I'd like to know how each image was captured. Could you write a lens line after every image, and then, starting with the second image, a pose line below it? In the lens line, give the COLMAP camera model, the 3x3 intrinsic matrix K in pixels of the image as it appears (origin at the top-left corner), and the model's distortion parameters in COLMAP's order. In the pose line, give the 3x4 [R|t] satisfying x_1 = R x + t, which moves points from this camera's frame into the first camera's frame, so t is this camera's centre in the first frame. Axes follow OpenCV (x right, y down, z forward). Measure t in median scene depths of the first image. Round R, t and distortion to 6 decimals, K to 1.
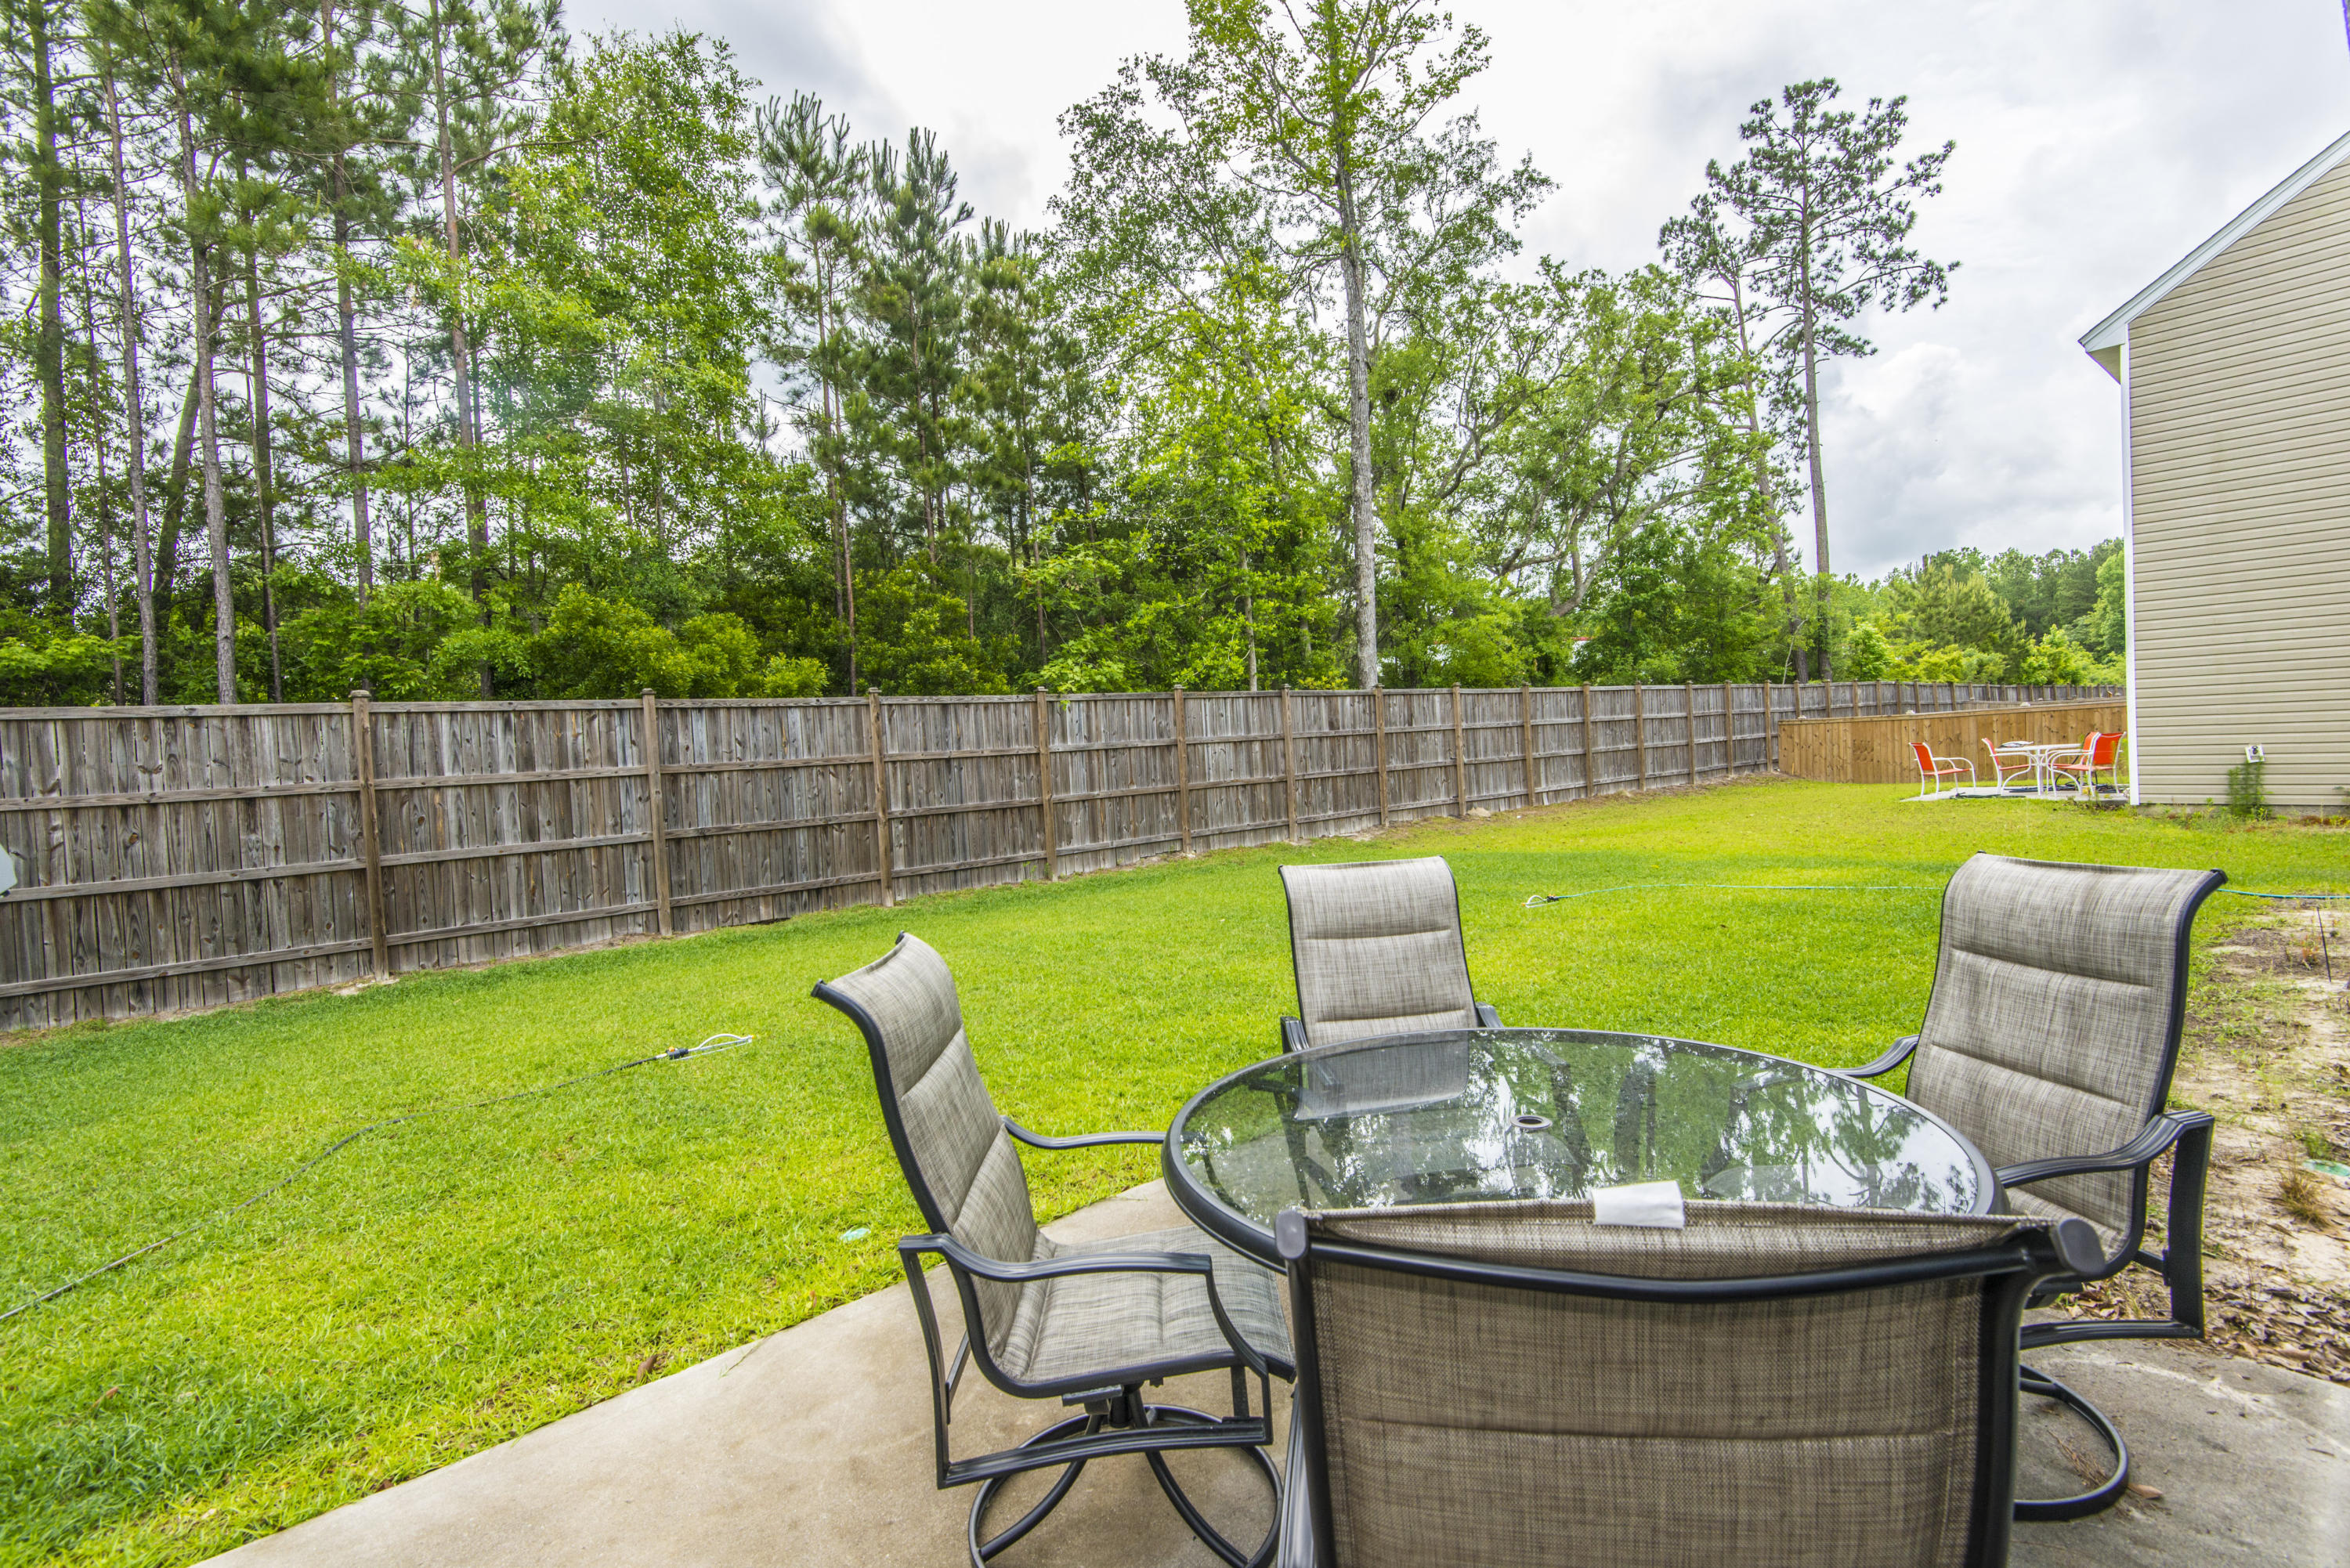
lens RADIAL K [[1064.6, 0, 1186.3], [0, 1064.6, 772.0], [0, 0, 1]] dist [0.025688, -0.016557]
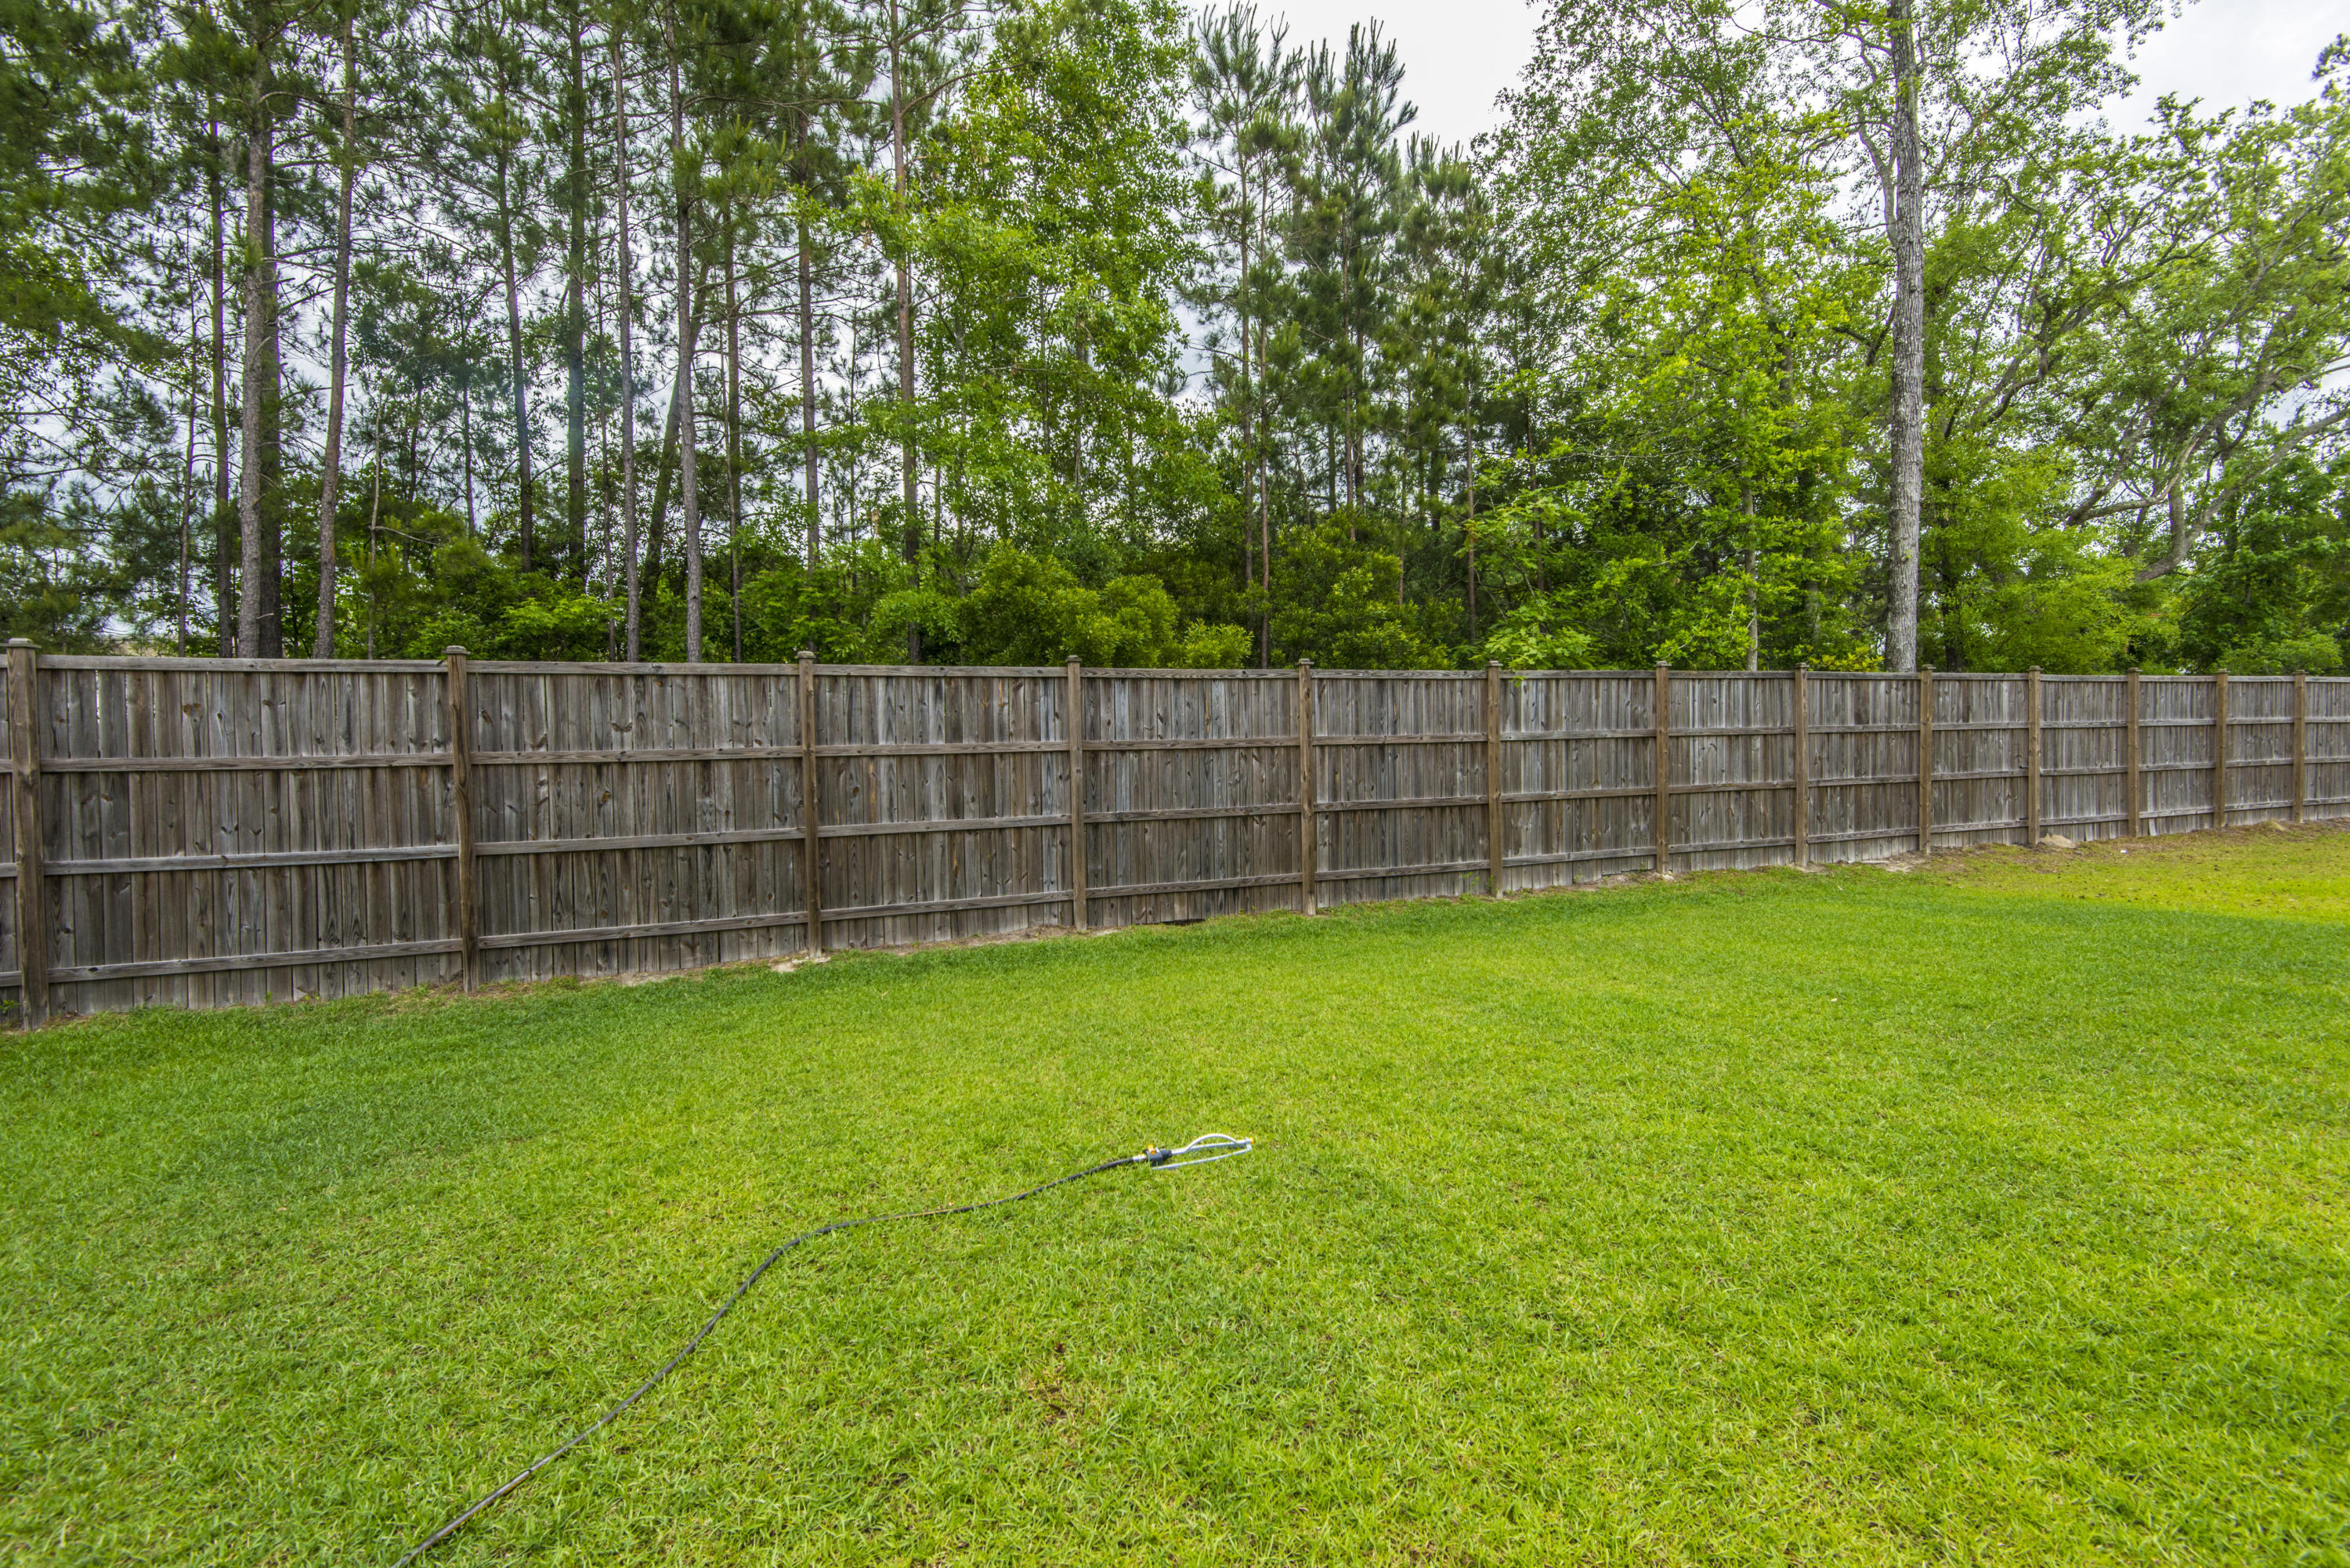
lens RADIAL K [[1064.6, 0, 1185.4], [0, 1064.6, 770.2], [0, 0, 1]] dist [0.025688, -0.016557]
pose [[0.951026, 0.048211, -0.305327, -0.103292], [-0.042719, 0.998783, 0.024647, -0.005740], [0.306144, -0.010397, 0.951929, 0.134139]]
